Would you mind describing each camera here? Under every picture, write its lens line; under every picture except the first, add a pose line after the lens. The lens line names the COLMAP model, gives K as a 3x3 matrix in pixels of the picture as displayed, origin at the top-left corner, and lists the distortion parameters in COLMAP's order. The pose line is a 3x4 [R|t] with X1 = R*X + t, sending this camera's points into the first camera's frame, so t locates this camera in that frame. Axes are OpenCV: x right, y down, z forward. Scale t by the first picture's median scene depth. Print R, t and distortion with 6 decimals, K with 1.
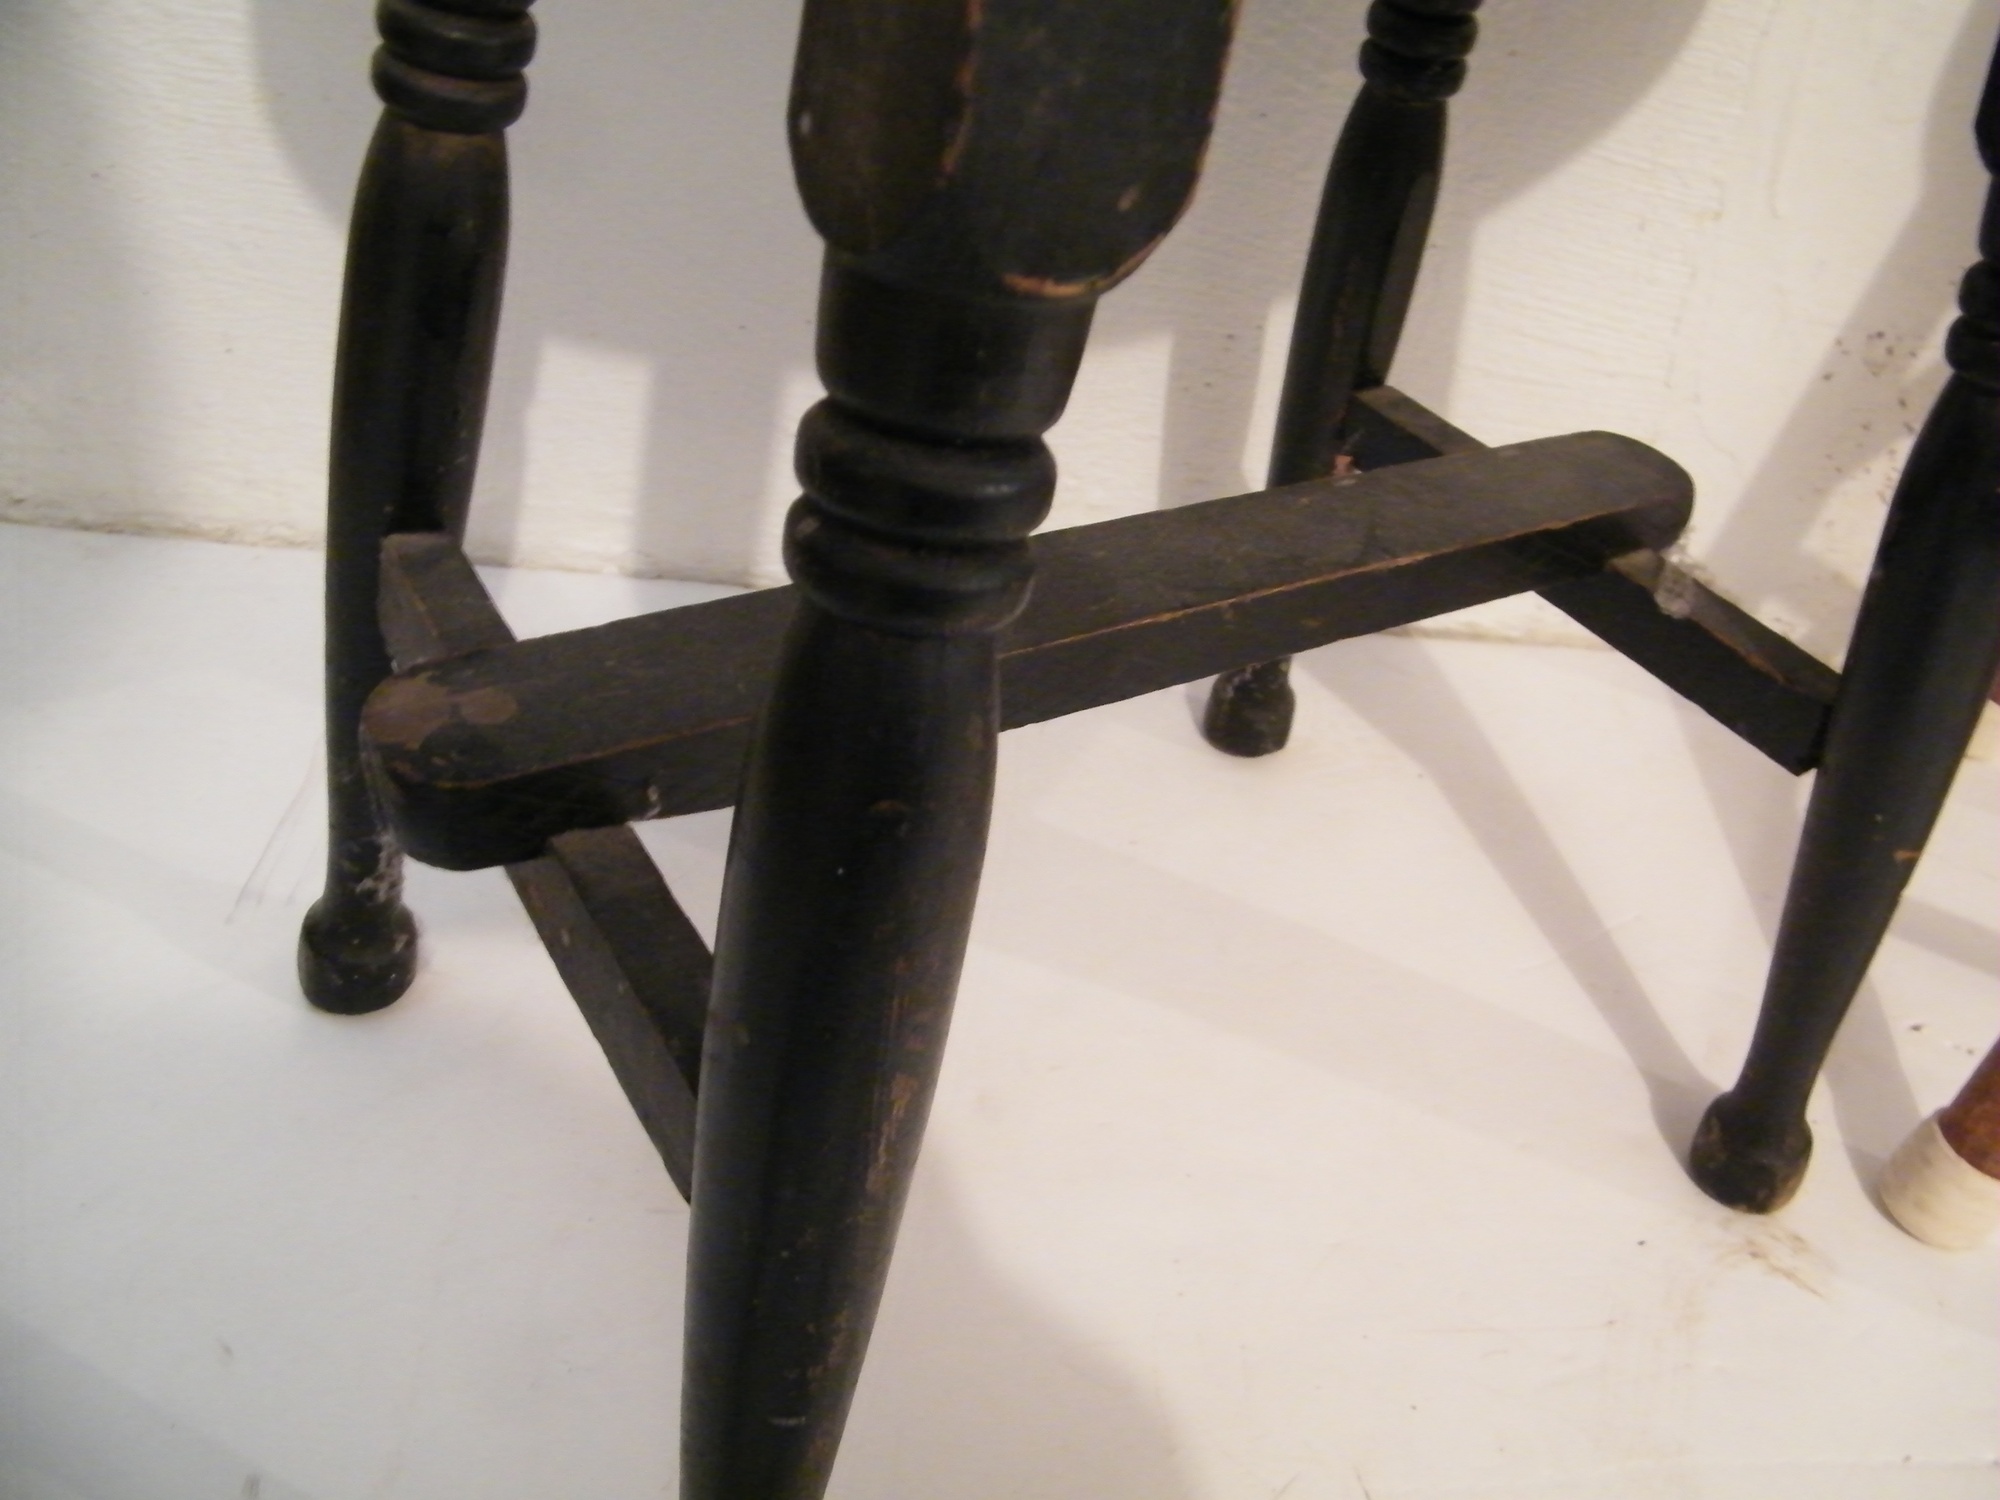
lens RADIAL K [[1647.1, 0, 1047.5], [0, 1647.1, 729.8], [0, 0, 1]] dist [-0.180417, 0.126075]
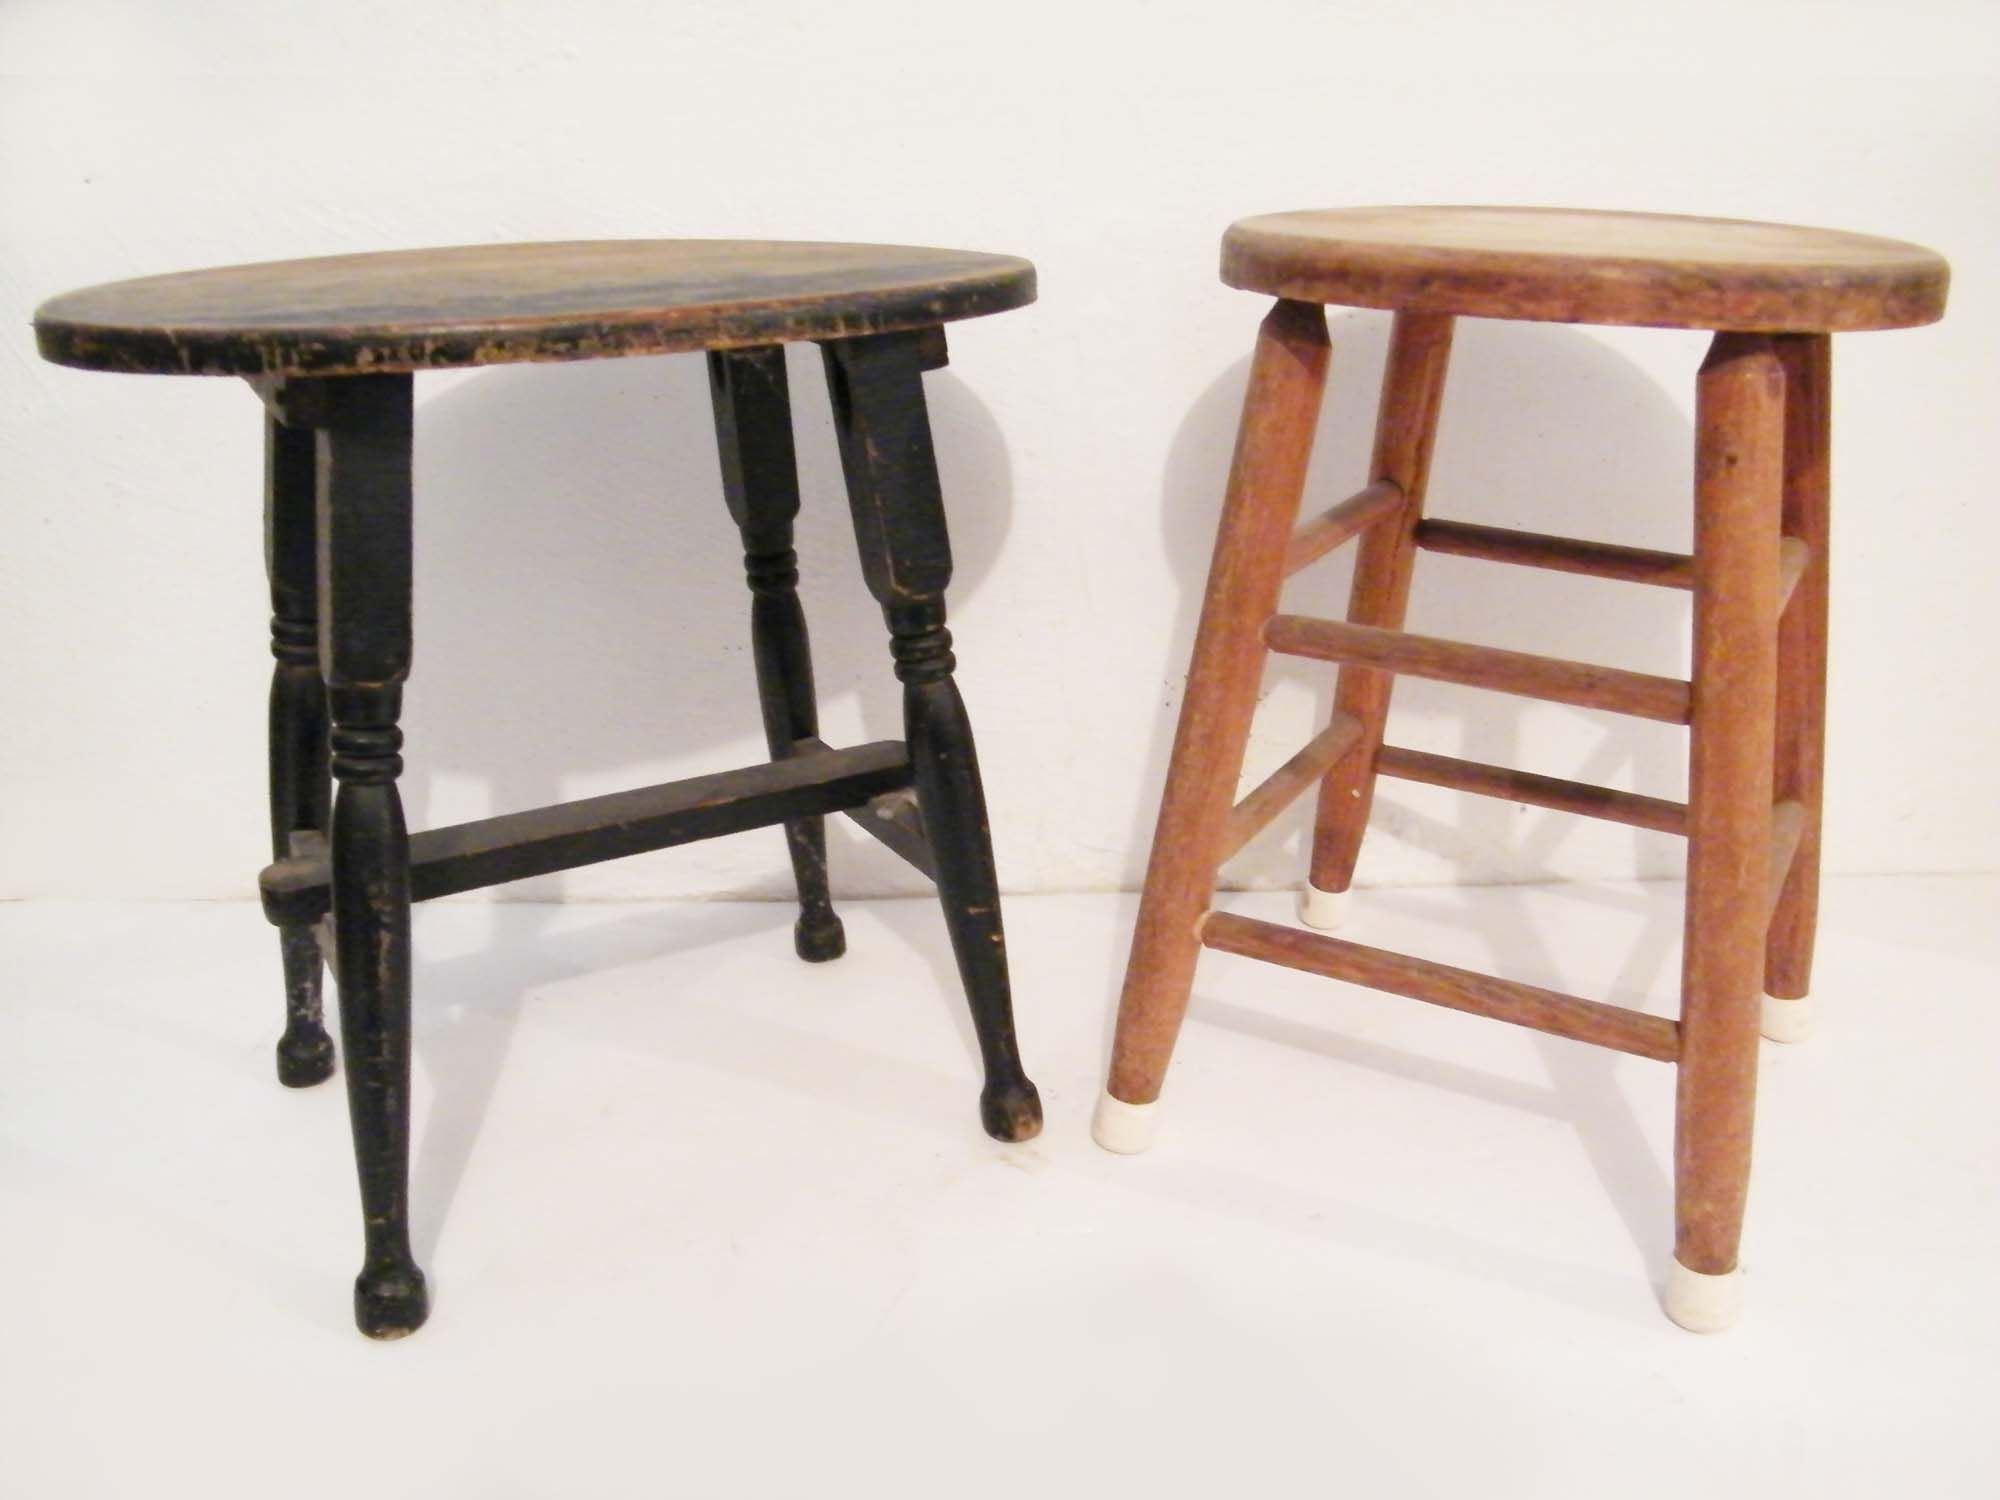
lens RADIAL K [[1647.1, 0, 1042.2], [0, 1647.1, 821.5], [0, 0, 1]] dist [-0.180417, 0.126075]
pose [[0.989996, -0.112023, -0.085781, 0.724072], [0.089055, 0.967680, -0.235933, 0.420927], [0.109439, 0.225934, 0.967976, -0.949436]]
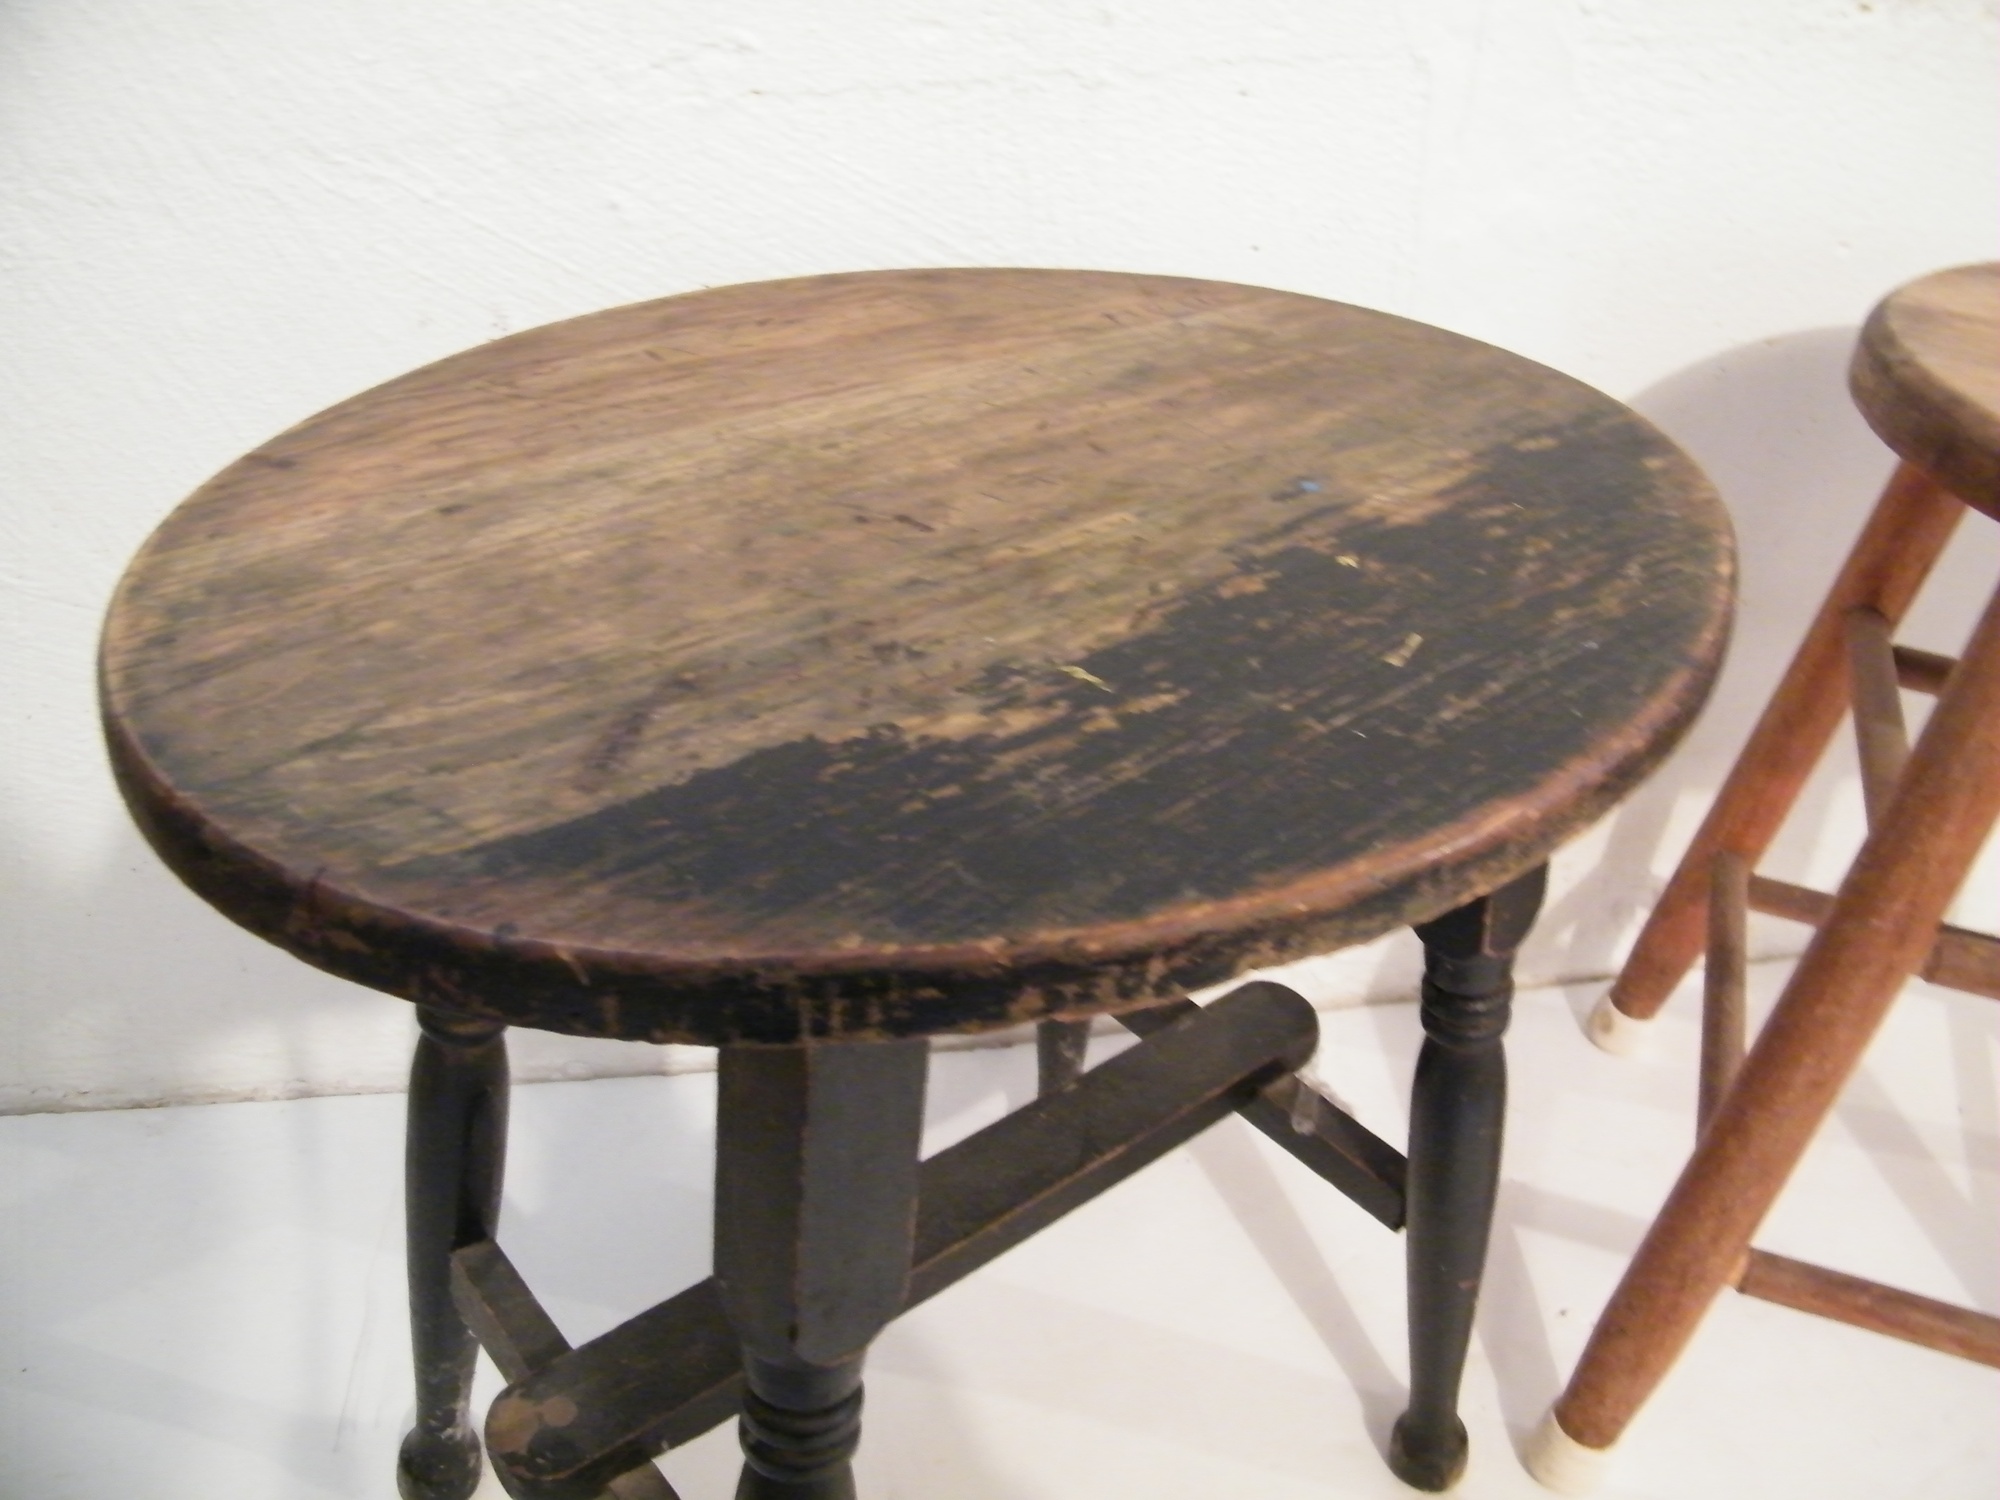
lens RADIAL K [[1647.1, 0, 1044.8], [0, 1647.1, 730.1], [0, 0, 1]] dist [-0.180417, 0.126075]
pose [[0.988441, -0.131583, 0.075298, 0.082670], [0.136032, 0.989044, -0.057342, -0.365446], [-0.066927, 0.066922, 0.995511, -0.480179]]
